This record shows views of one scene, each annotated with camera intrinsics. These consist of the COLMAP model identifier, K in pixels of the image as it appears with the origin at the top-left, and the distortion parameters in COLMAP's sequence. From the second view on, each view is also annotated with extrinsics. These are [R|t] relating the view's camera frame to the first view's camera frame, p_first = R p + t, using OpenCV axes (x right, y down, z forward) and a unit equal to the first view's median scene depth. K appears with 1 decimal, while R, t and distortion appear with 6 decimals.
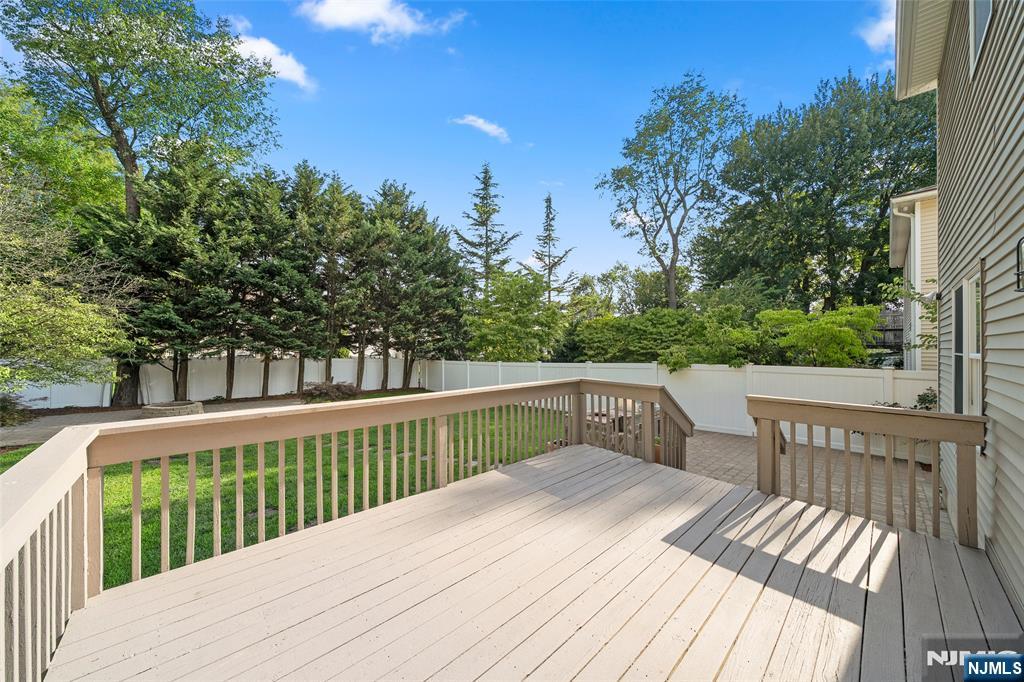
lens RADIAL K [[353.6, 0, 512.0], [0, 353.6, 339.8], [0, 0, 1]] dist [-0.002712, -0.000166]
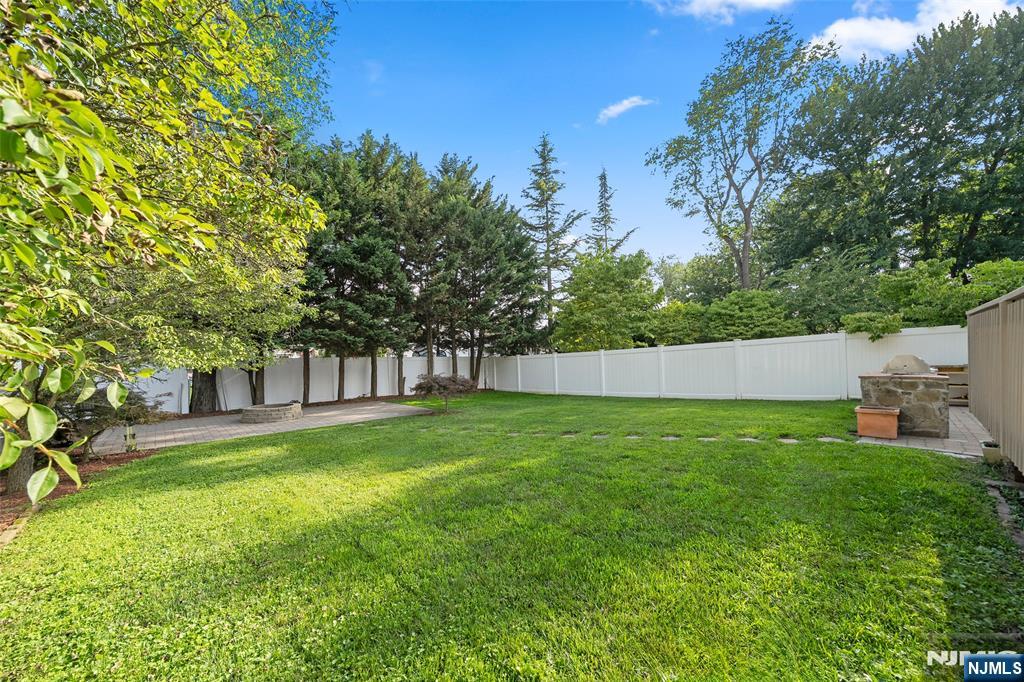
lens RADIAL K [[384.6, 0, 512.6], [0, 384.6, 349.2], [0, 0, 1]] dist [0.002309, -0.000152]
pose [[0.999100, -0.042342, -0.002622, -0.169294], [0.042354, 0.999093, 0.004469, 0.030244], [0.002430, -0.004576, 0.999987, 0.030119]]
